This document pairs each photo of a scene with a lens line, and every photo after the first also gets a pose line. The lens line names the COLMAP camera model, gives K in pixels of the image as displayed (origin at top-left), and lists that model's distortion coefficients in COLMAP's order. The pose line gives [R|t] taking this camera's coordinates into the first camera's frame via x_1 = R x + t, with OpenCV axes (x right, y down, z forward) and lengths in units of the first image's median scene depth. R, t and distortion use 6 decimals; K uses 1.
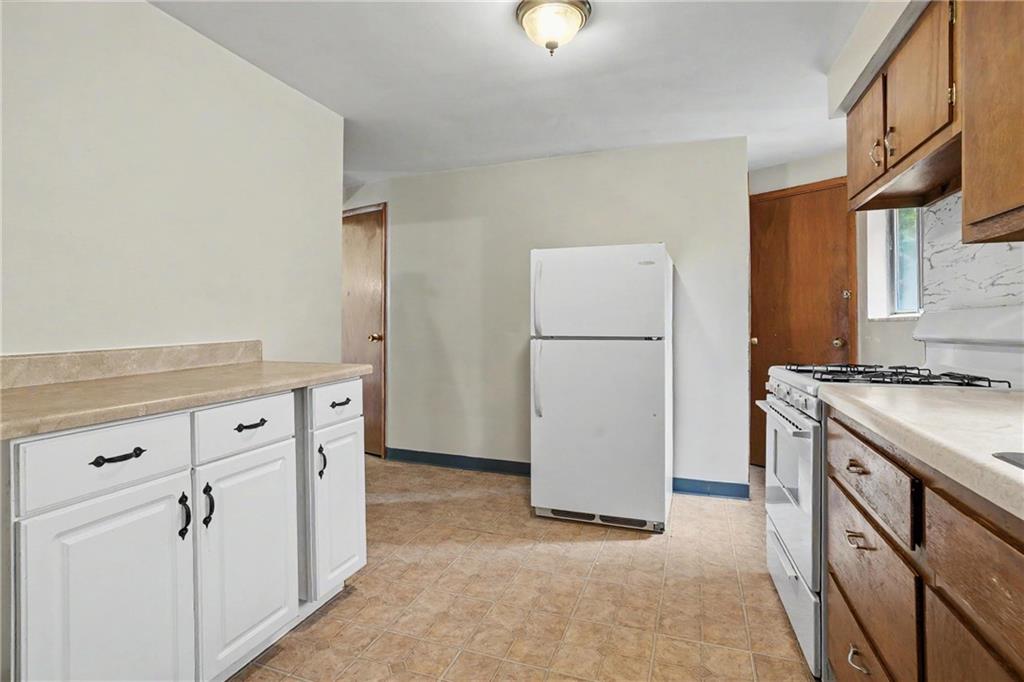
lens RADIAL K [[501.8, 0, 510.2], [0, 501.8, 322.1], [0, 0, 1]] dist [-0.000094, 0.000074]
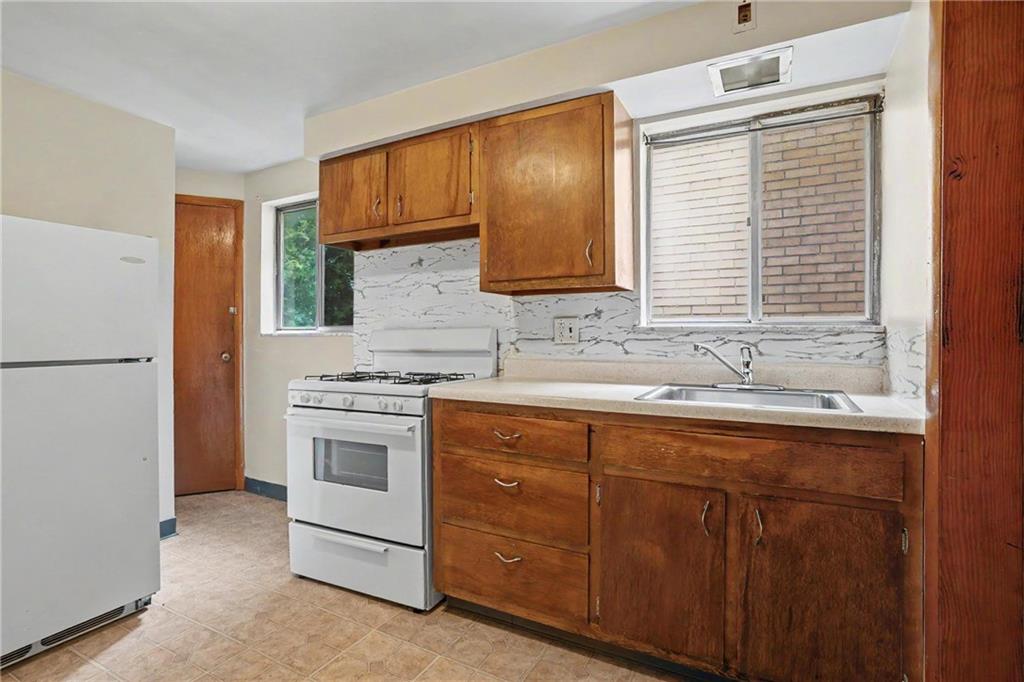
lens RADIAL K [[507.9, 0, 509.8], [0, 507.9, 332.3], [0, 0, 1]] dist [-0.058871, 0.029831]
pose [[0.166876, 0.004208, 0.985969, -0.372308], [-0.004644, 0.999983, -0.003482, -0.009516], [-0.985967, -0.003997, 0.166893, 0.324939]]
